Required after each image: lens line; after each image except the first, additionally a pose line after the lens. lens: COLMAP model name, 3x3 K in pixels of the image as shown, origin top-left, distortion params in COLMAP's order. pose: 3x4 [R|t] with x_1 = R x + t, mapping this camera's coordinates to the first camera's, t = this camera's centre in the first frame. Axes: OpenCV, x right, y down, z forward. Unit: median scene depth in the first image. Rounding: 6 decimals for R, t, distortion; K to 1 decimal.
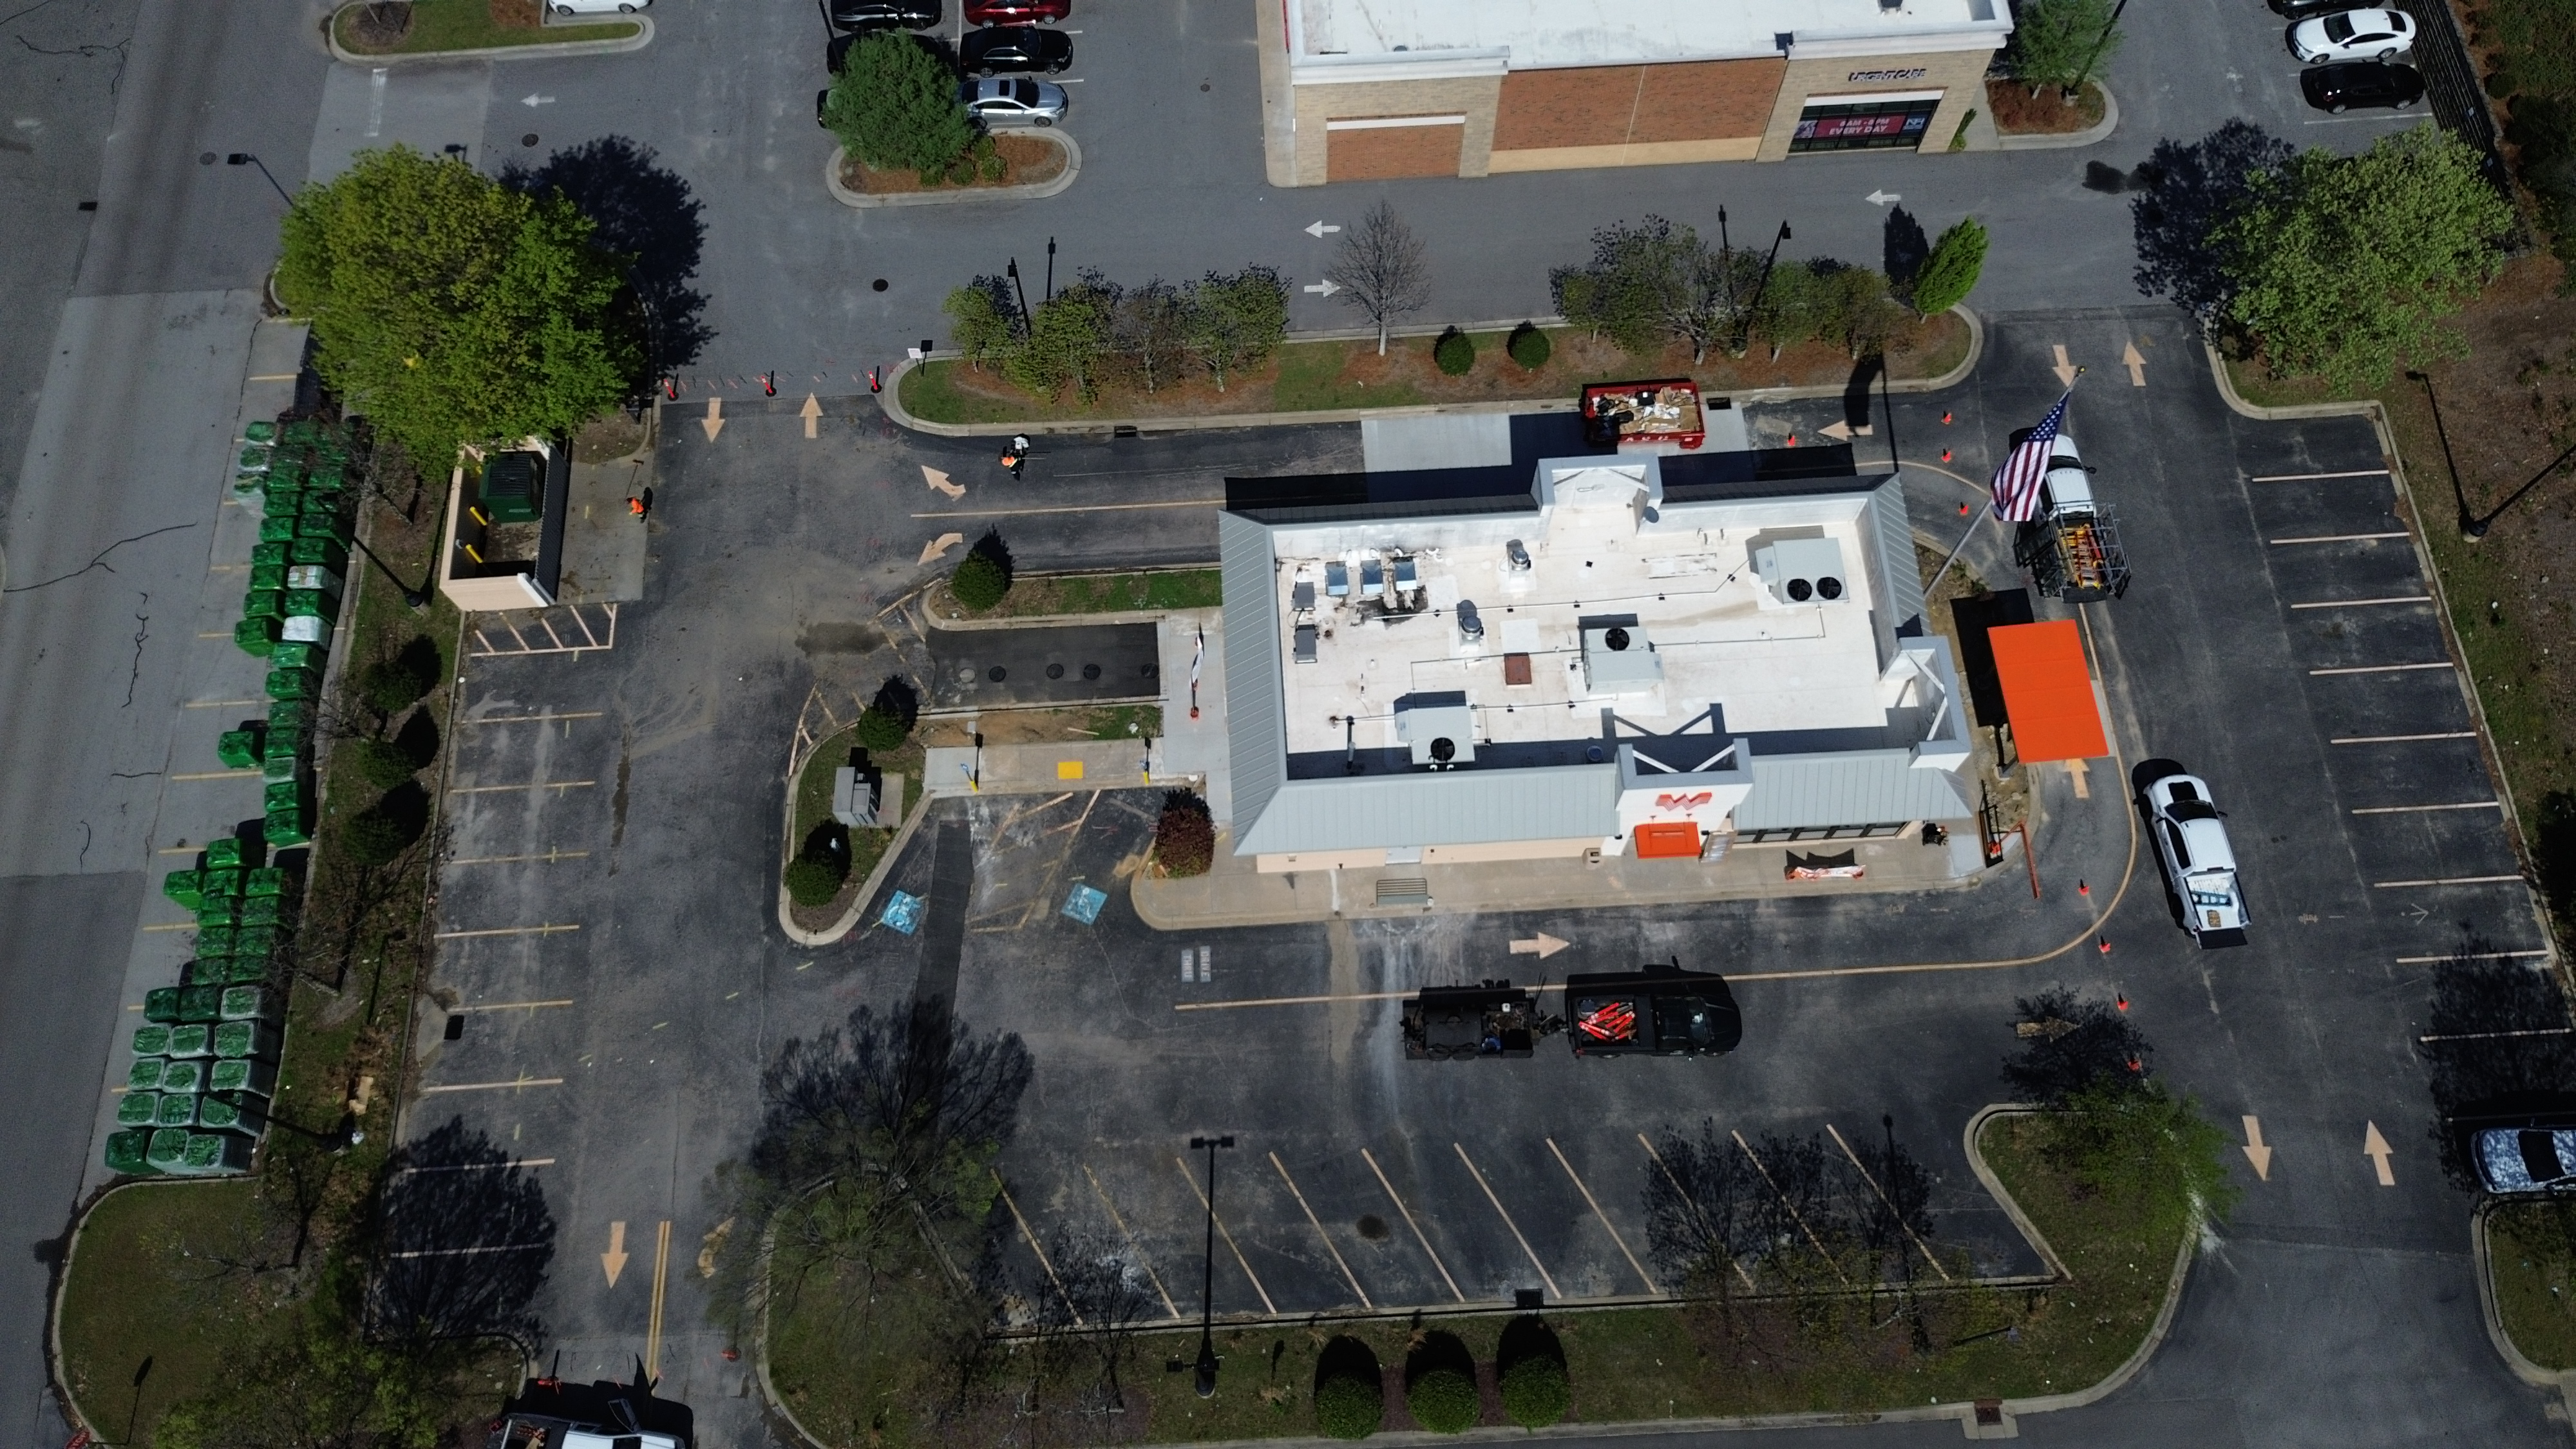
lens RADIAL K [[1821.5, 0, 1288.0], [0, 1821.5, 724.5], [0, 0, 1]] dist [0.062740, -0.060091]
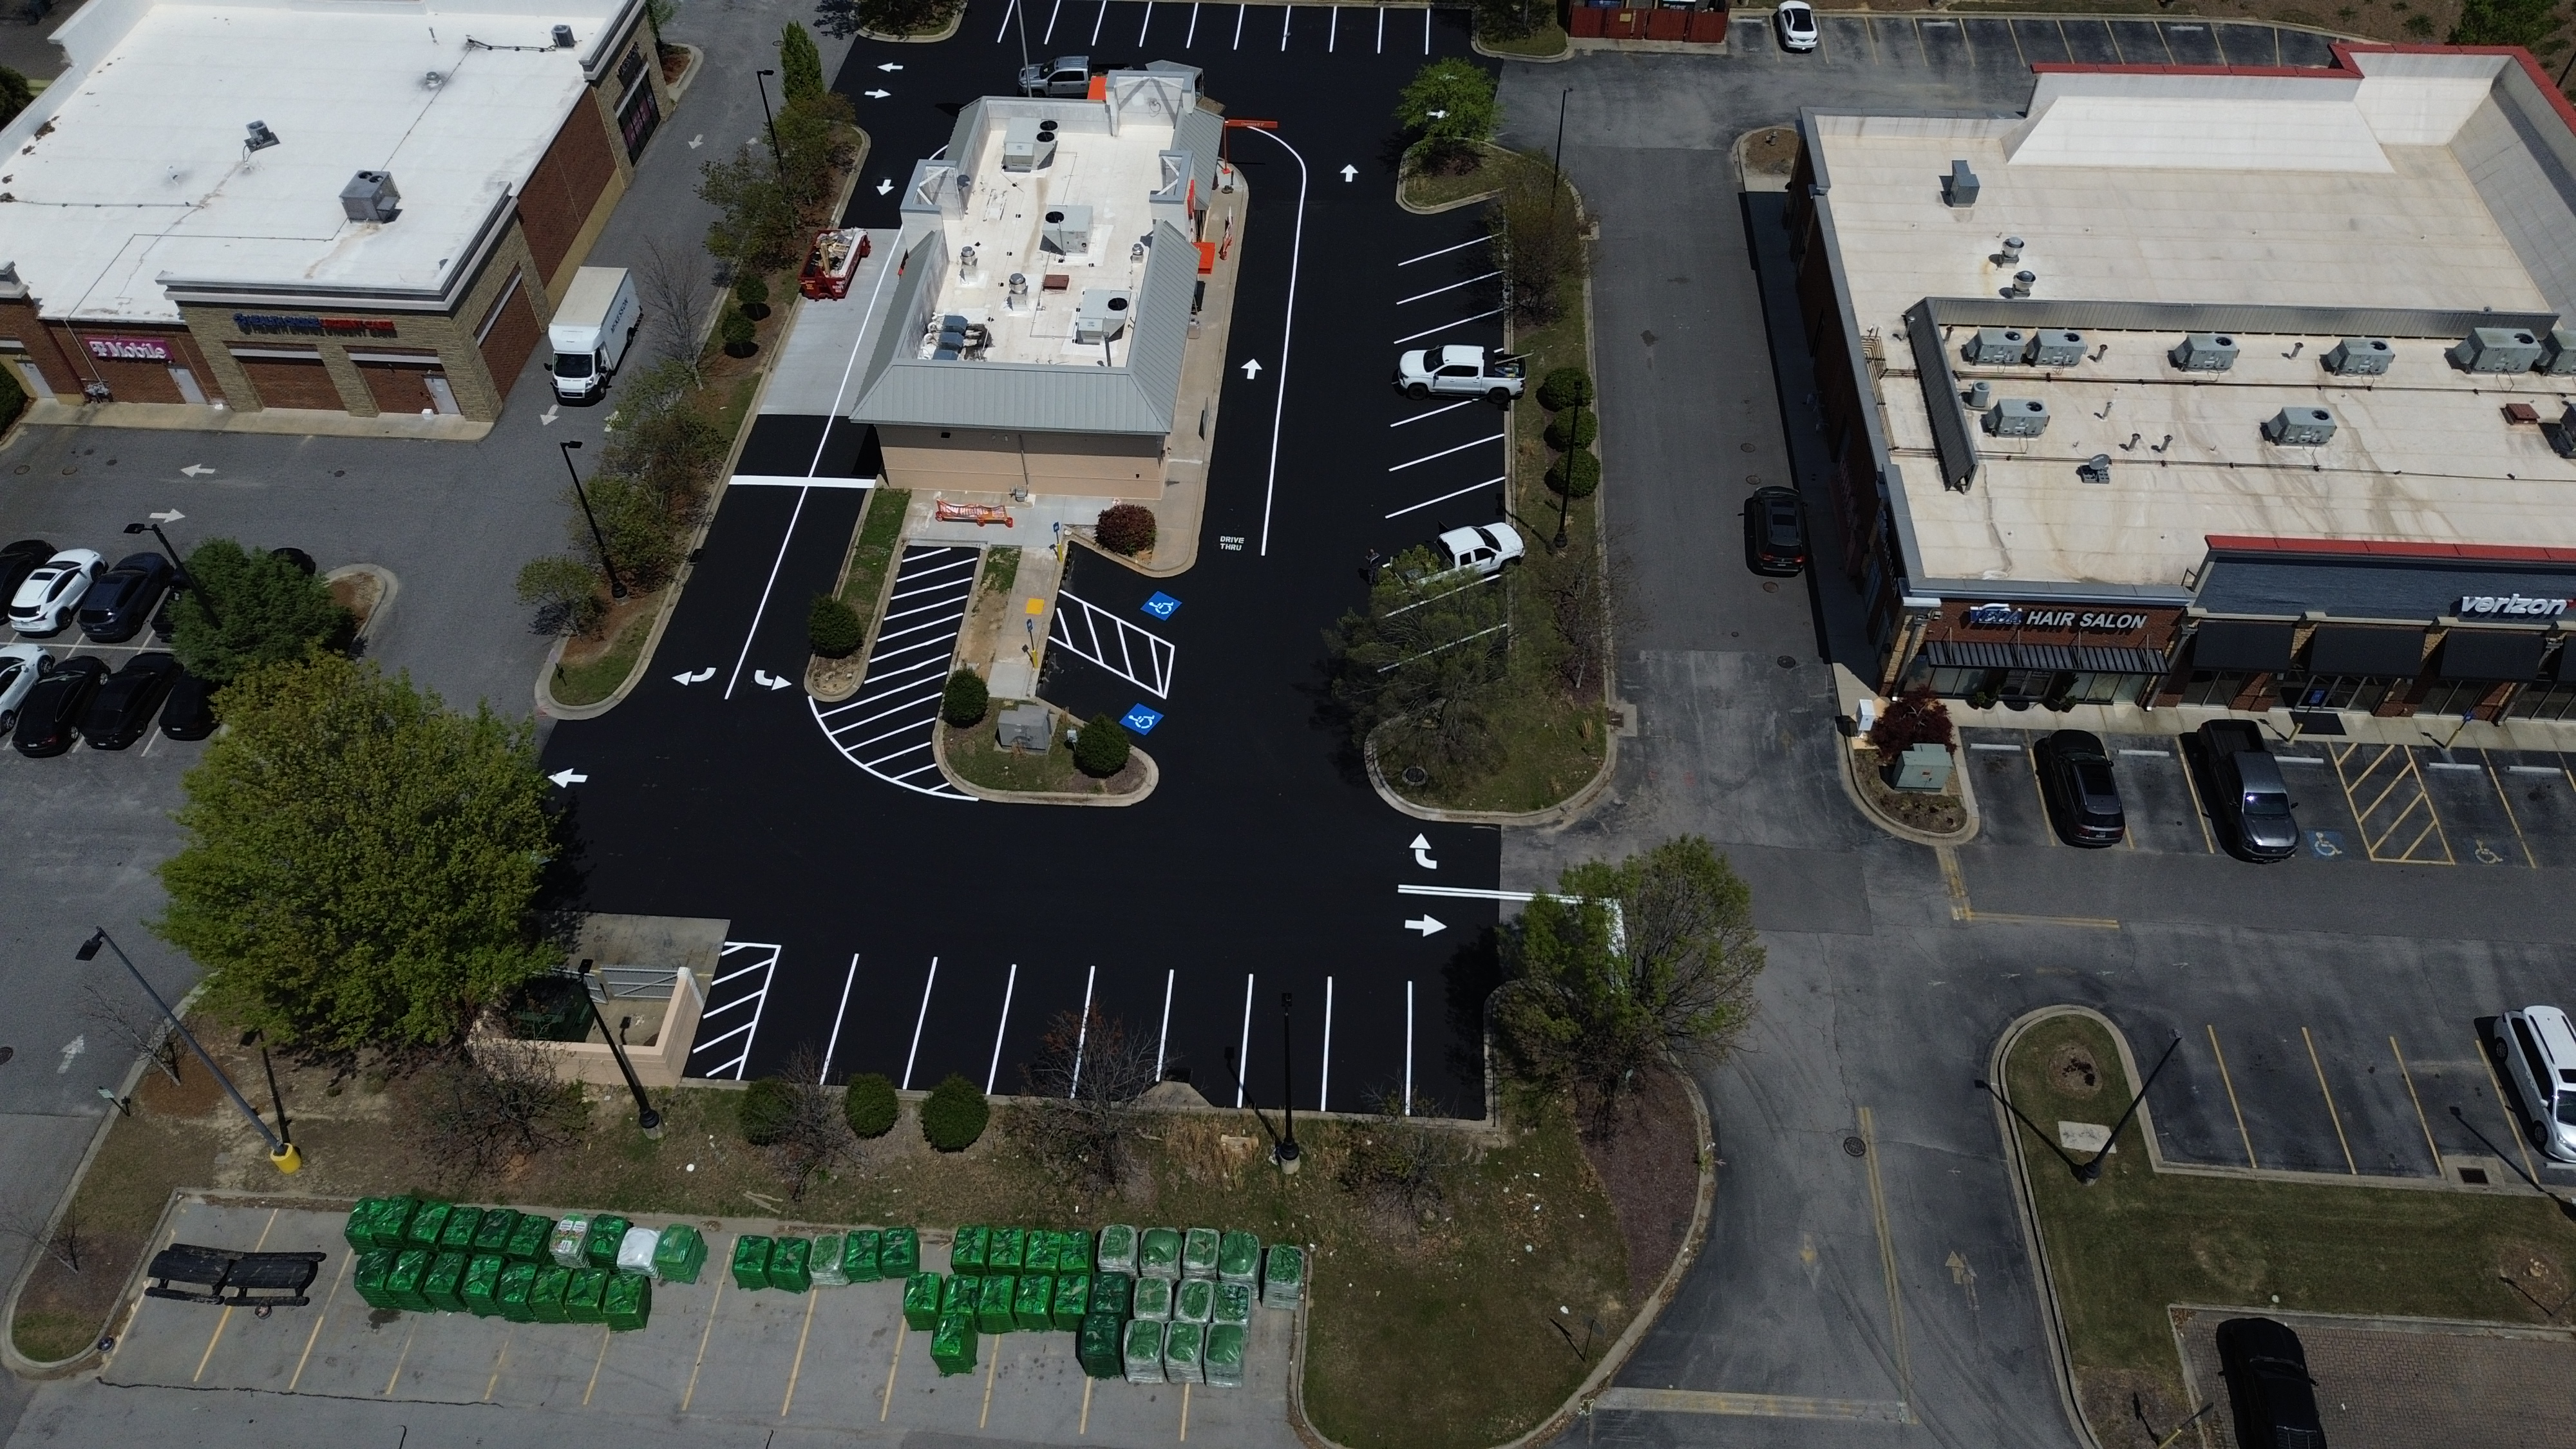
lens RADIAL K [[1821.5, 0, 1288.0], [0, 1821.5, 724.5], [0, 0, 1]] dist [0.062740, -0.060091]
pose [[0.122659, -0.729848, 0.672515, -0.920832], [0.915921, 0.344180, 0.206469, -0.038158], [-0.382157, 0.590645, 0.710700, 0.195966]]
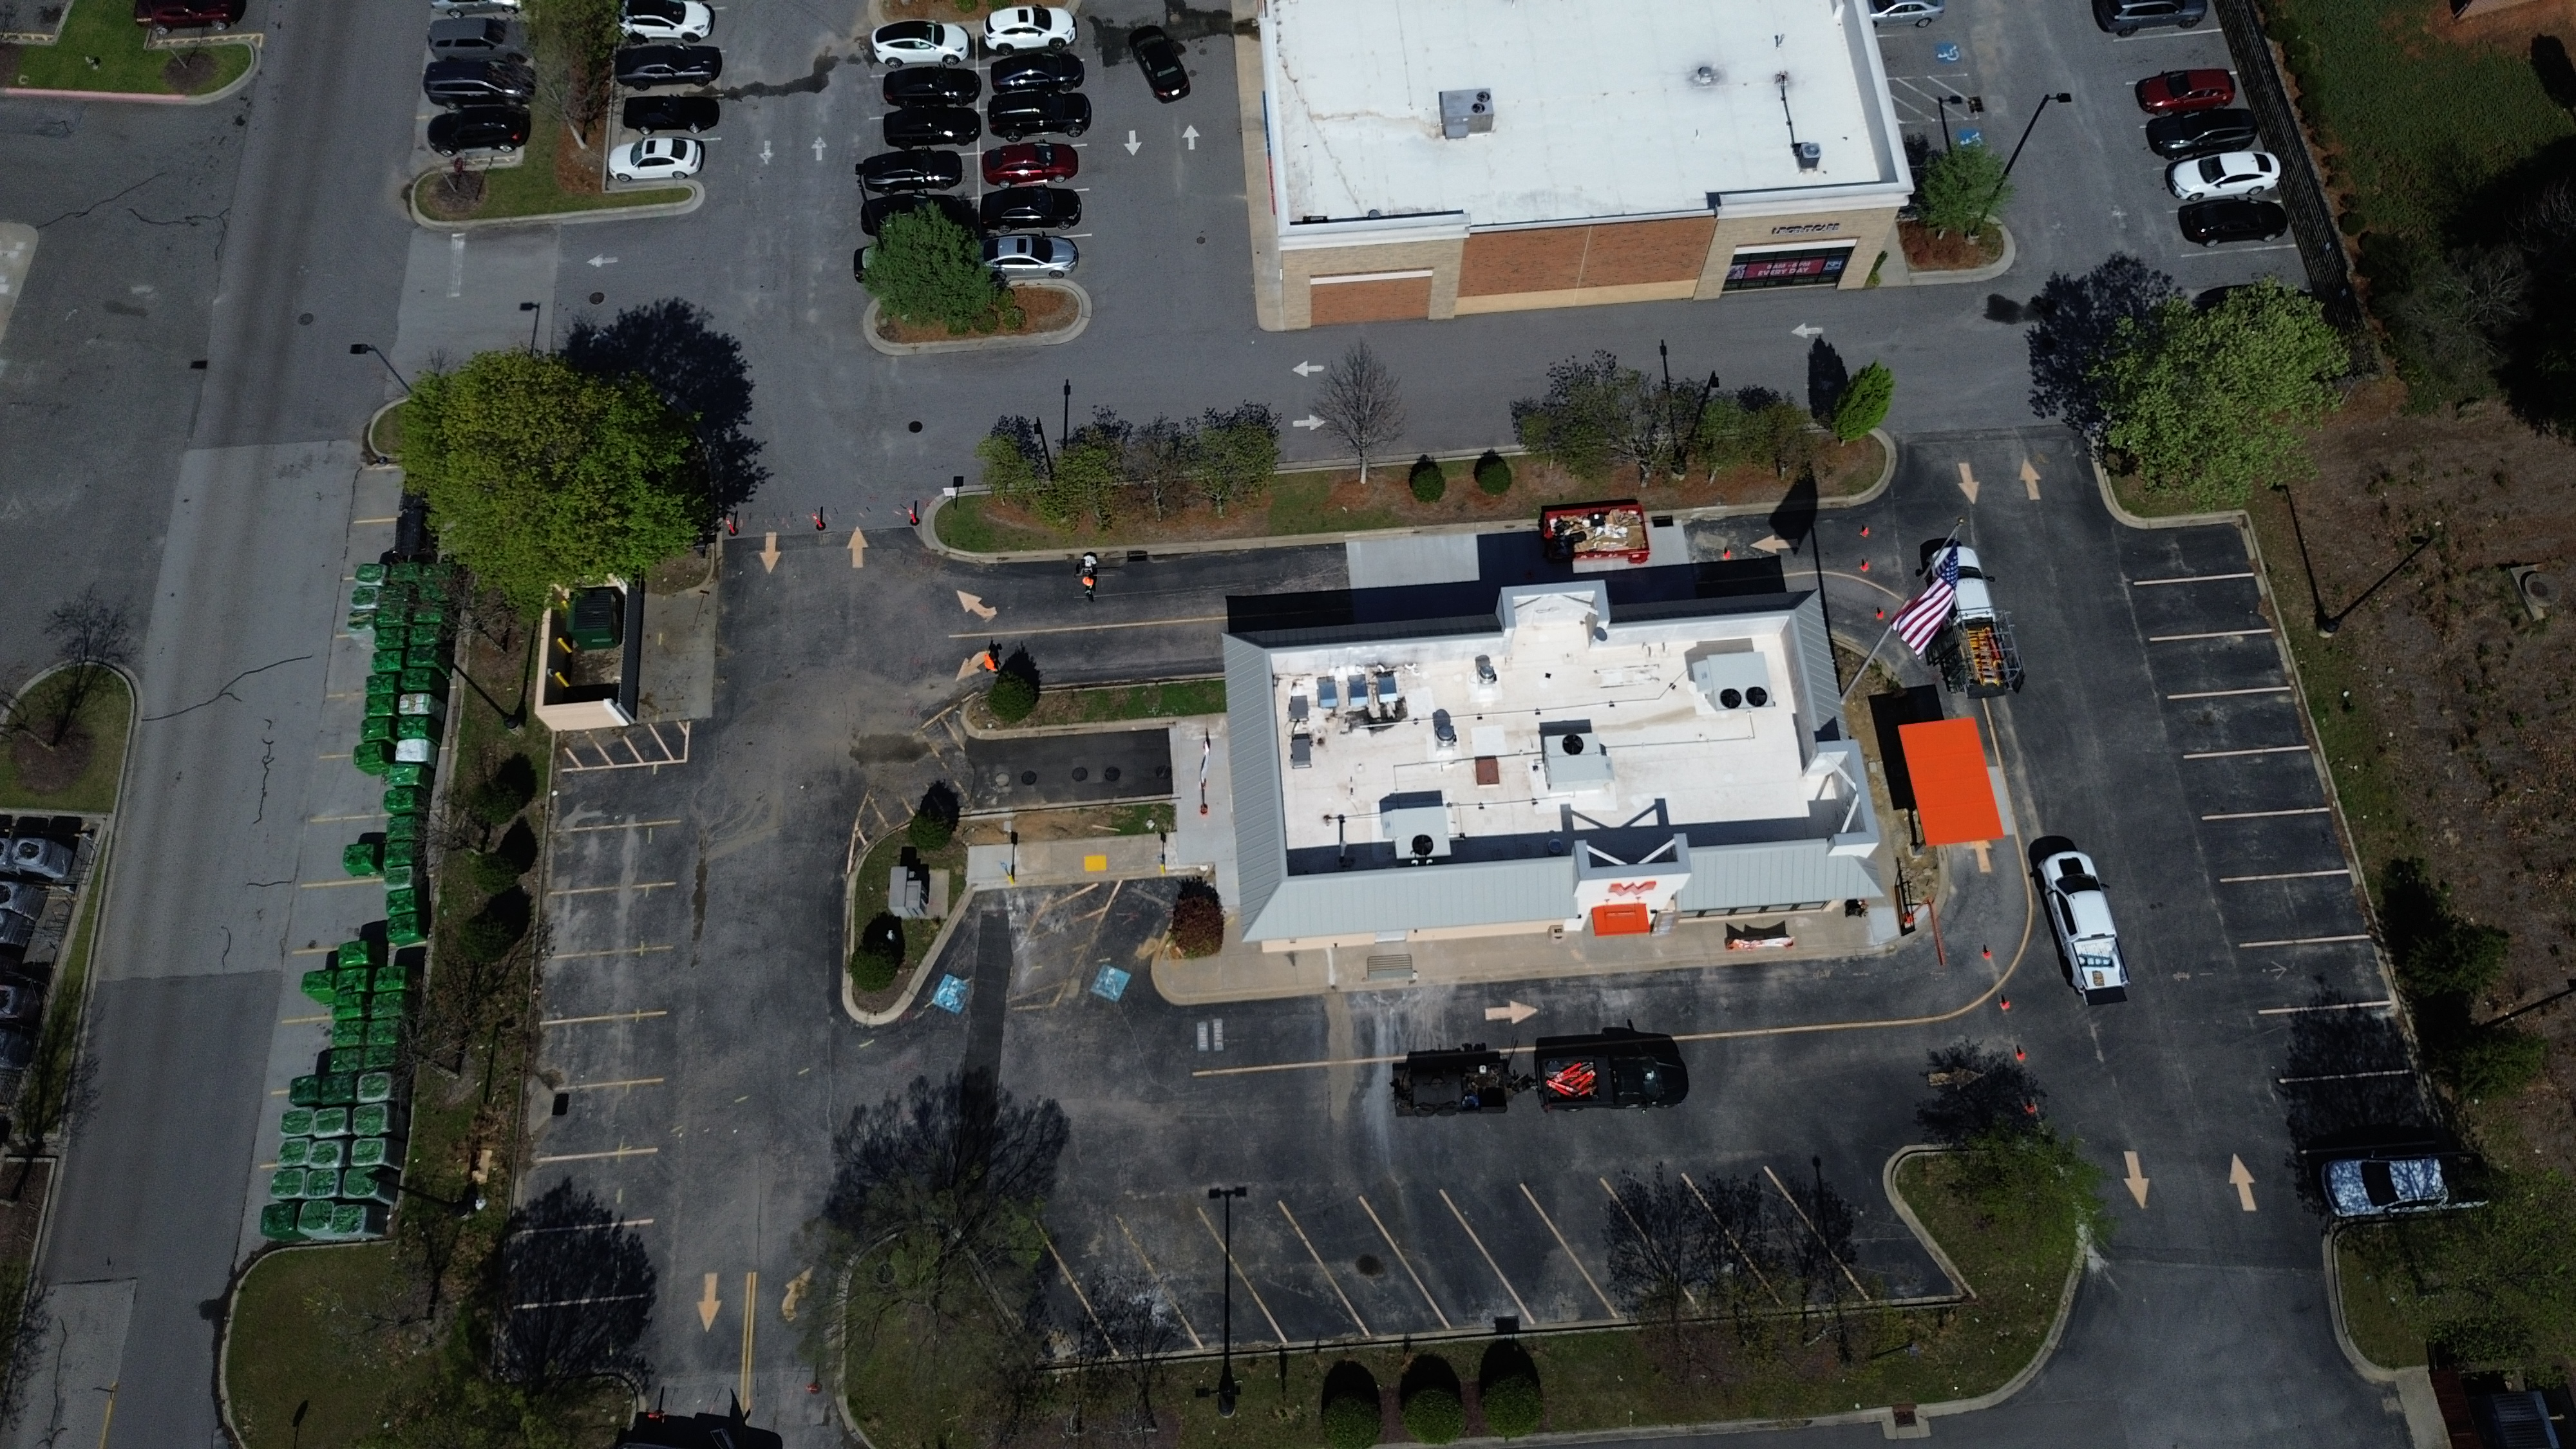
lens RADIAL K [[1821.5, 0, 1288.0], [0, 1821.5, 724.5], [0, 0, 1]] dist [0.062740, -0.060091]
pose [[0.999800, -0.019751, 0.003157, -0.001676], [0.019769, 0.999788, -0.005684, -0.053541], [-0.003044, 0.005745, 0.999979, -0.136749]]
